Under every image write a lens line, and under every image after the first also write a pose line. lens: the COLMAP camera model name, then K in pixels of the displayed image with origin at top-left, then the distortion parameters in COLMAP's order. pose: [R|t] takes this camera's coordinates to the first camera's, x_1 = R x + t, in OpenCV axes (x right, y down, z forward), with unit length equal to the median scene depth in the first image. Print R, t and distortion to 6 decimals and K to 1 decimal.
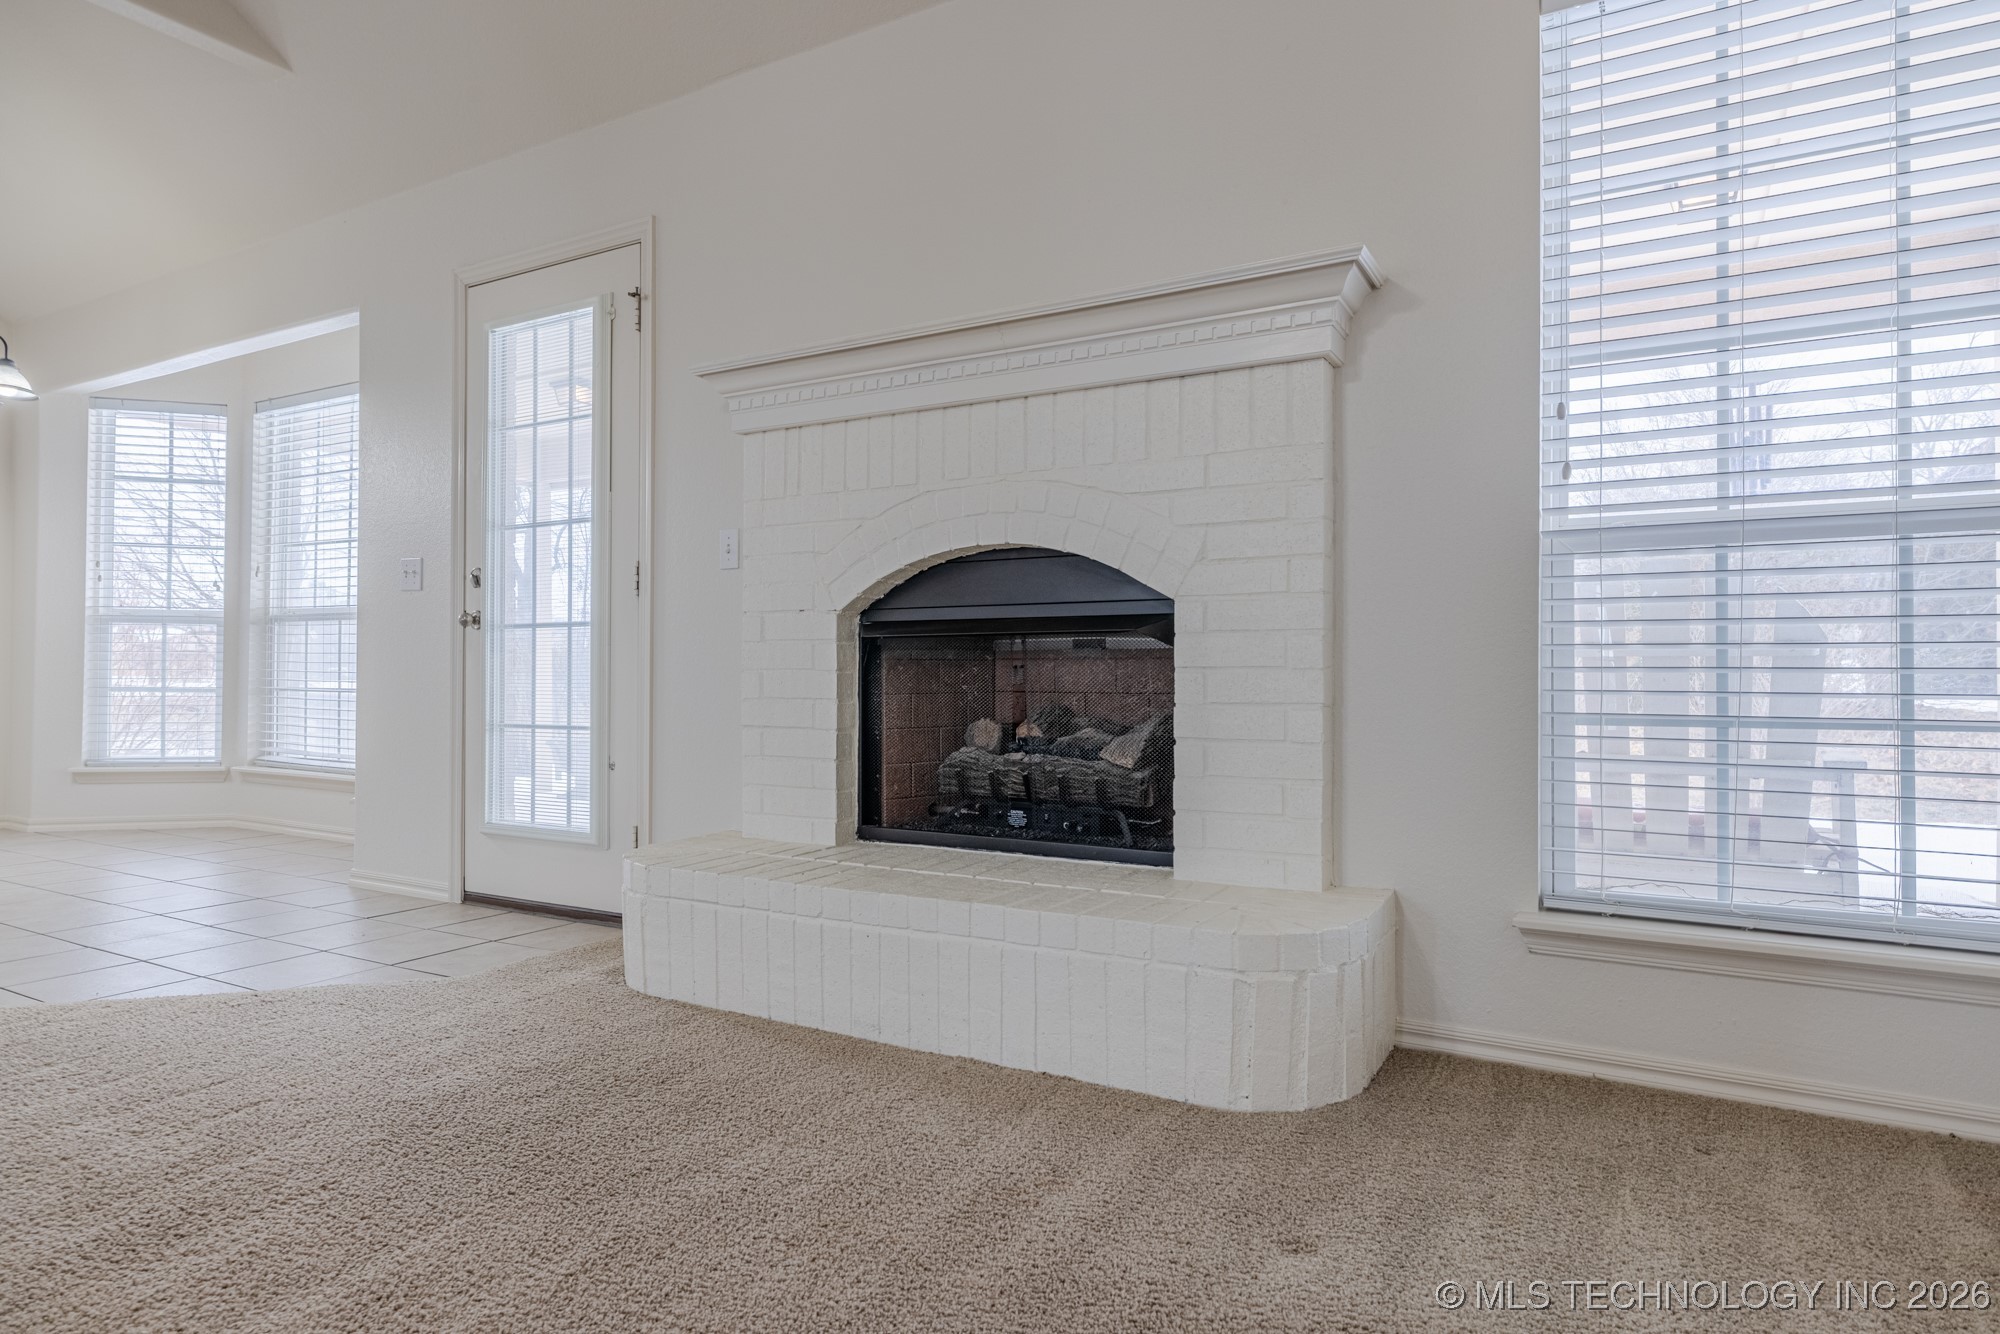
lens RADIAL K [[1146.2, 0, 1003.0], [0, 1146.2, 665.6], [0, 0, 1]] dist [-0.000514, -0.001345]
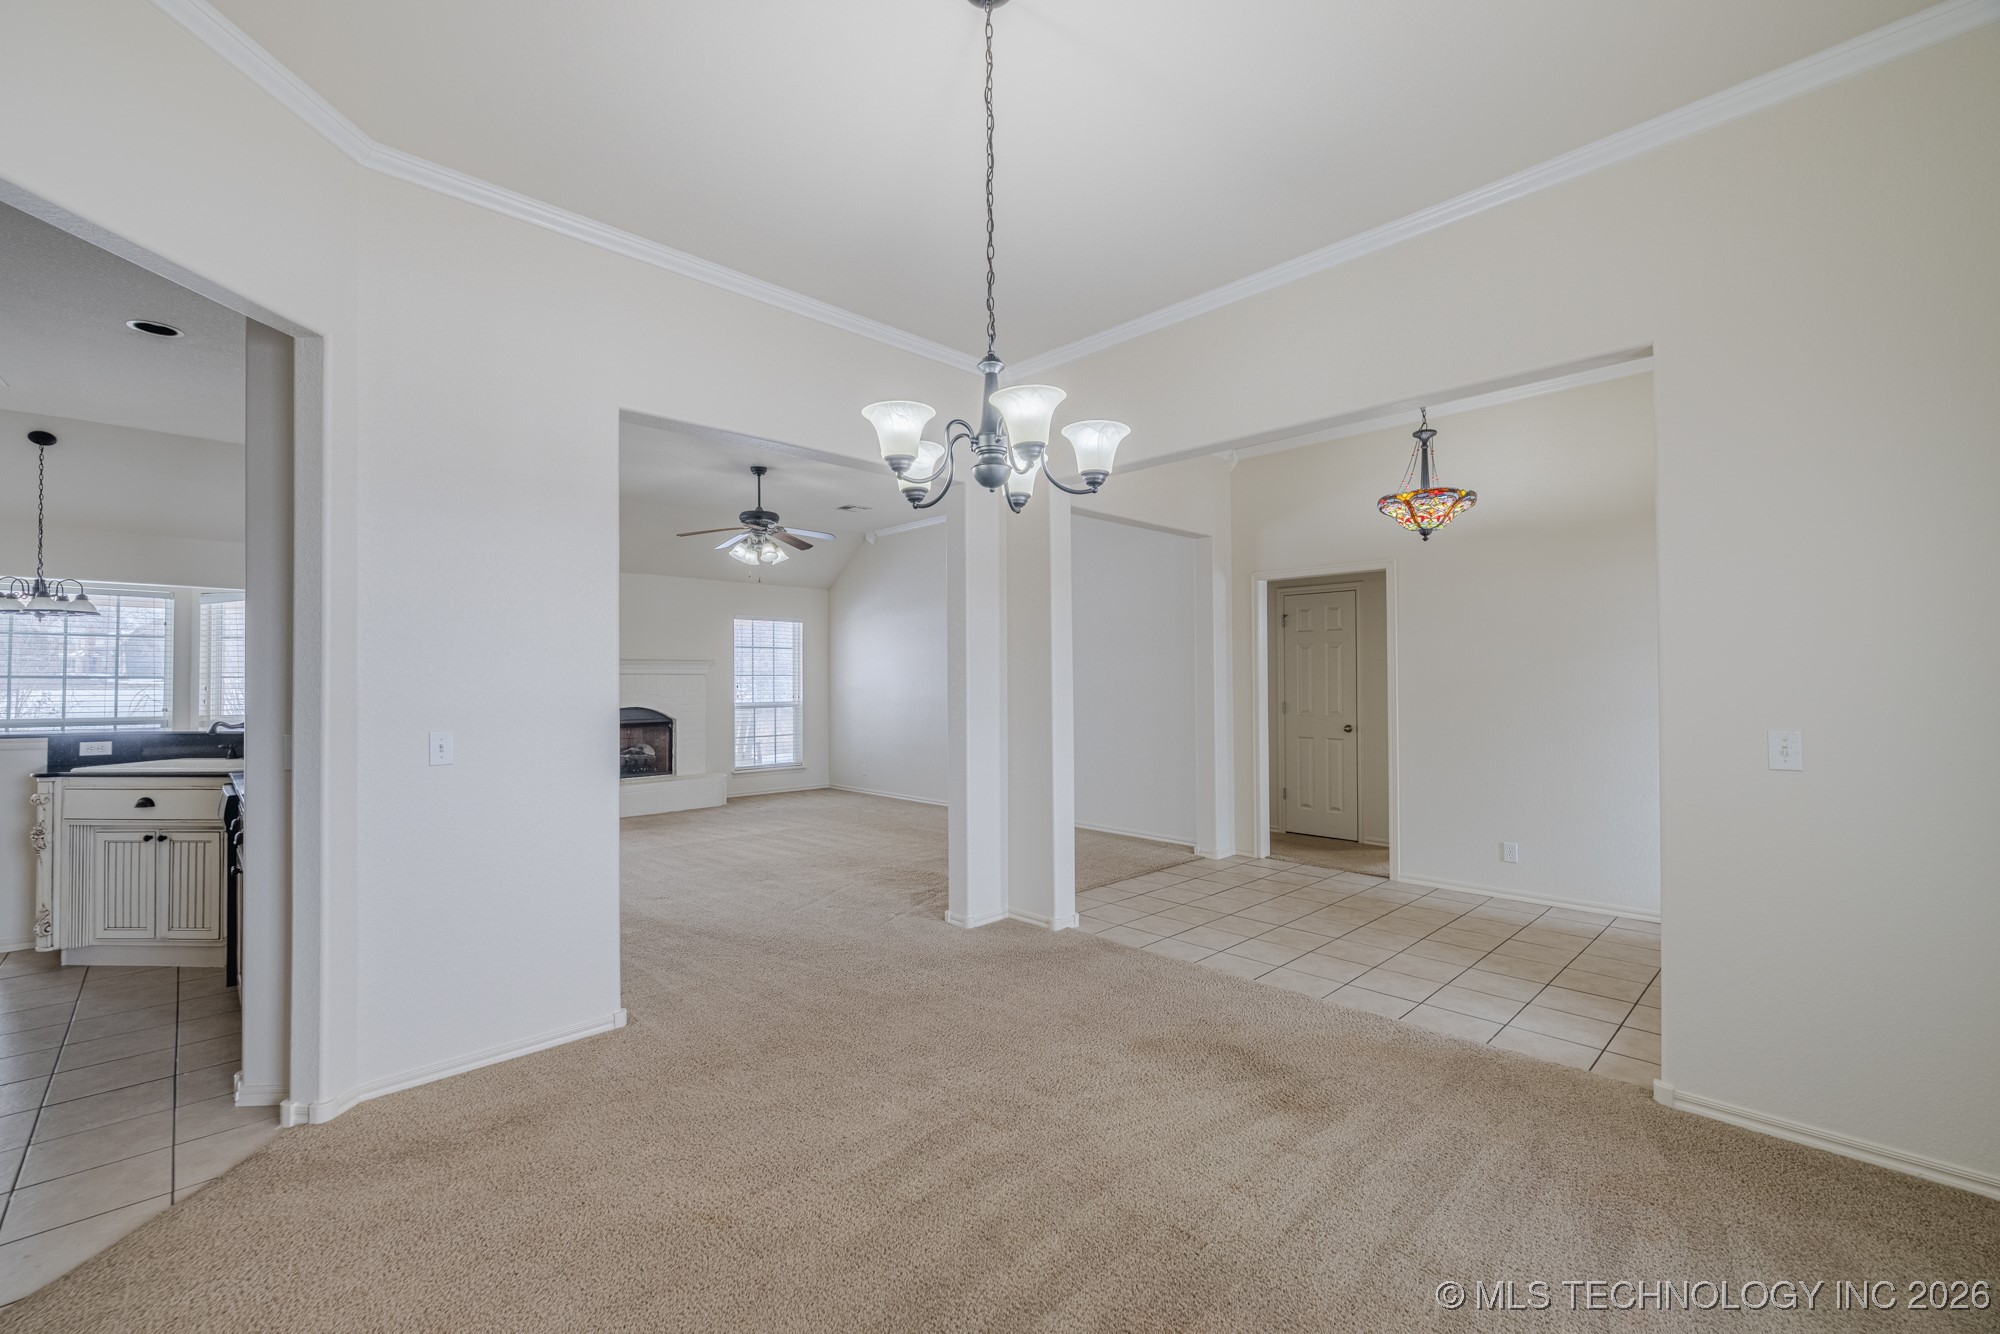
lens RADIAL K [[842.9, 0, 984.1], [0, 842.9, 664.8], [0, 0, 1]] dist [-0.000459, 0.002009]
pose [[0.280257, 0.013958, 0.959824, -2.739457], [0.000030, 0.999894, -0.014549, -0.220831], [-0.959925, 0.004106, 0.280227, -1.191701]]
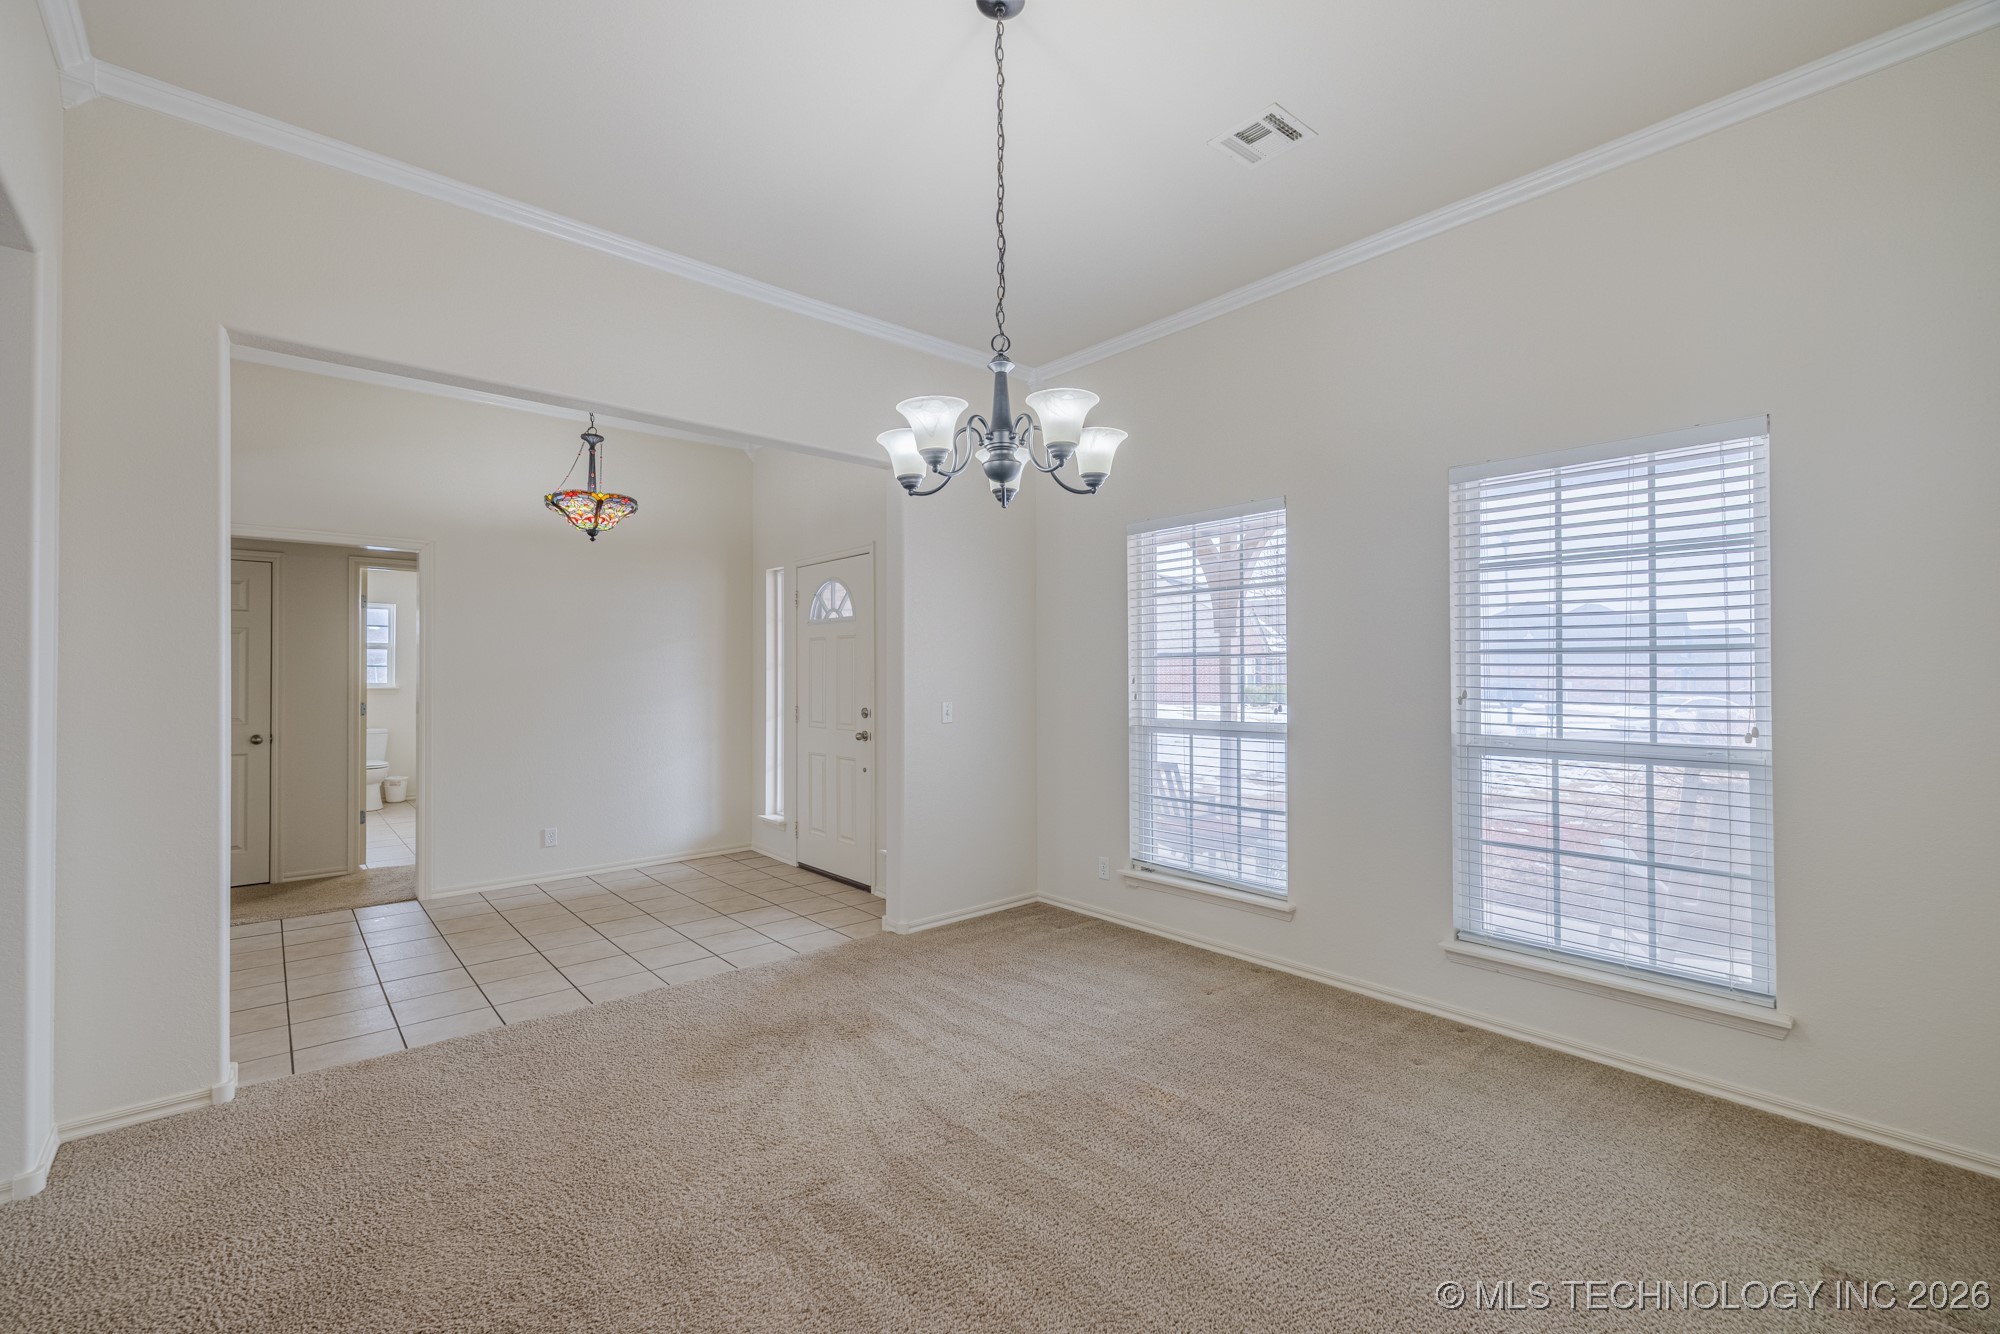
lens RADIAL K [[842.9, 0, 995.2], [0, 842.9, 668.2], [0, 0, 1]] dist [-0.000459, 0.002009]
pose [[-0.946200, 0.002789, 0.323570, -2.267651], [-0.000880, 0.999937, -0.011192, -0.211373], [-0.323580, -0.010875, -0.946138, -0.246786]]
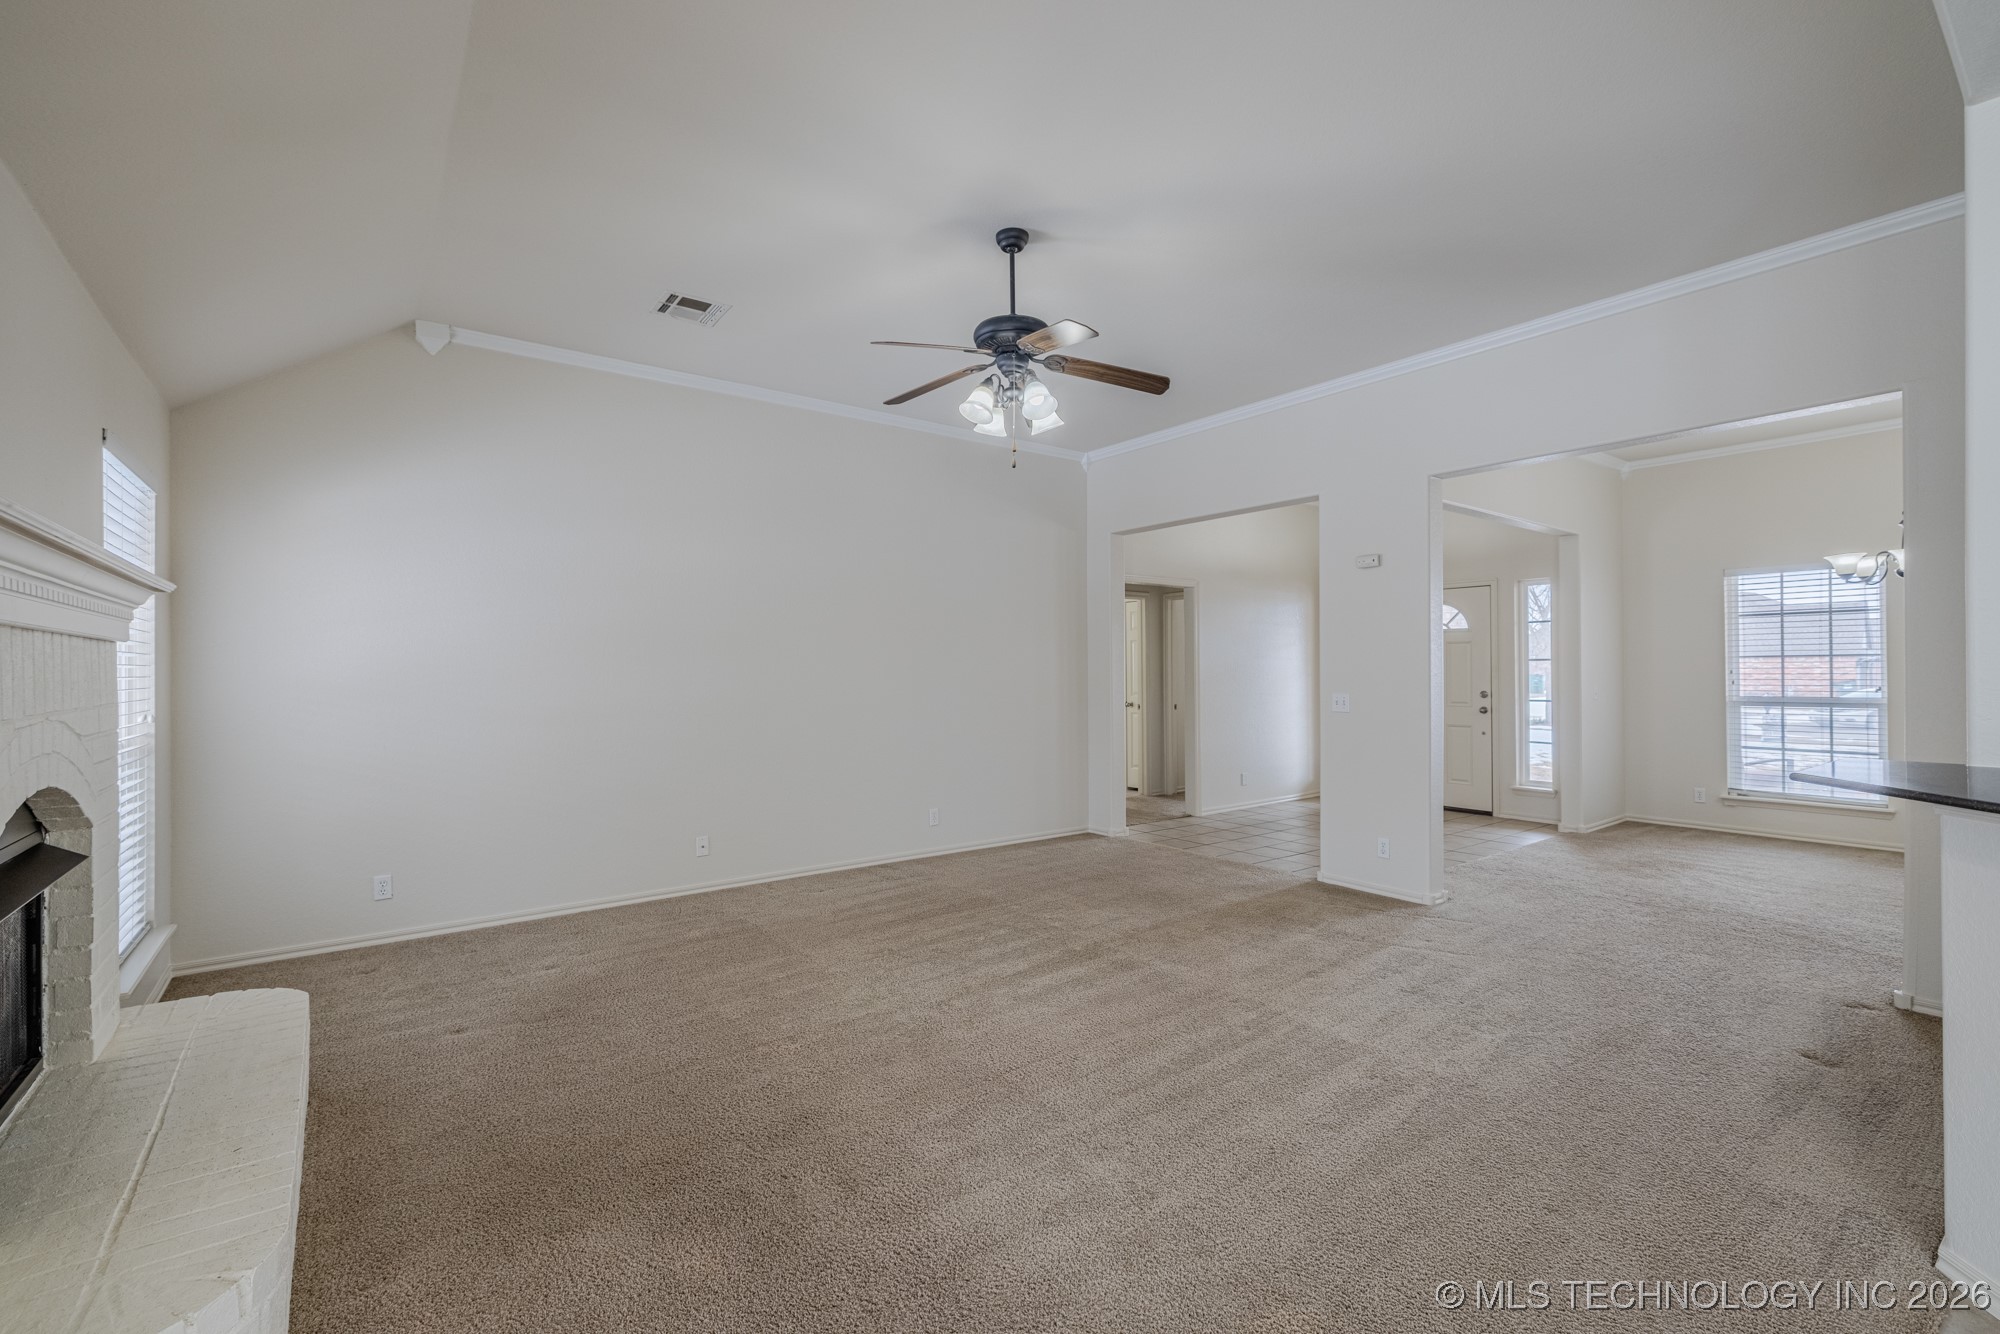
lens RADIAL K [[842.9, 0, 984.6], [0, 842.9, 669.2], [0, 0, 1]] dist [-0.000459, 0.002009]
pose [[-0.917759, 0.003353, 0.397124, -0.942077], [0.000892, 0.999979, -0.006382, -0.199684], [-0.397137, -0.005503, -0.917743, 1.318577]]
